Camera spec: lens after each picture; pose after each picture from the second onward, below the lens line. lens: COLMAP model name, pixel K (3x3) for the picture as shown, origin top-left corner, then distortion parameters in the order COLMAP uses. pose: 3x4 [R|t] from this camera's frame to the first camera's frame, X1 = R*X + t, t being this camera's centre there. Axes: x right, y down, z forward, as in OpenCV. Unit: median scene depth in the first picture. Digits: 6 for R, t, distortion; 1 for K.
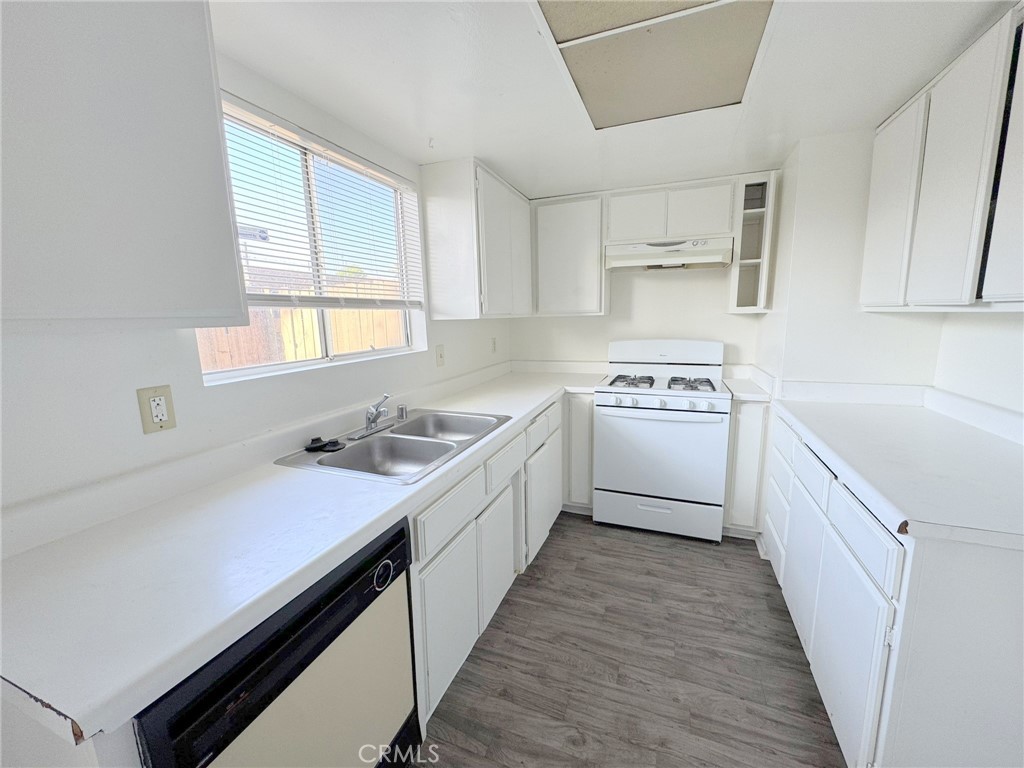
lens RADIAL K [[408.5, 0, 510.5], [0, 408.5, 383.0], [0, 0, 1]] dist [-0.004713, -0.000925]
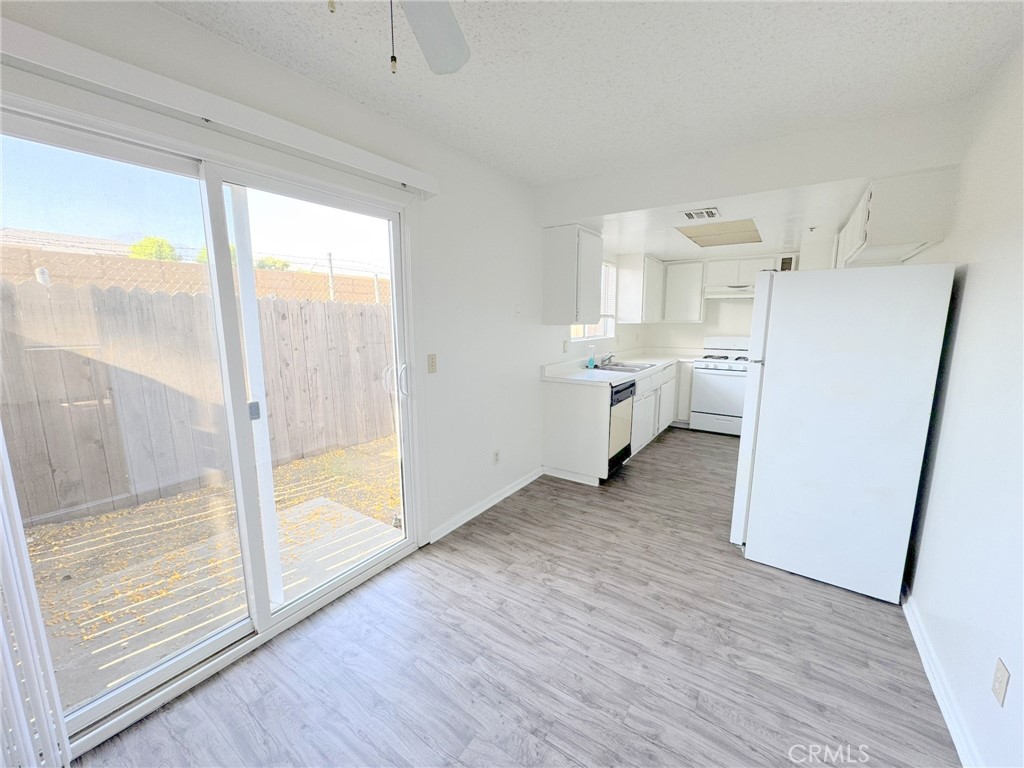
lens RADIAL K [[408.5, 0, 510.5], [0, 408.5, 385.8], [0, 0, 1]] dist [-0.004713, -0.000925]
pose [[0.974929, 0.054752, -0.215676, -0.239173], [-0.054989, 0.998475, 0.004907, 0.187044], [0.215615, 0.007076, 0.976453, -1.173744]]
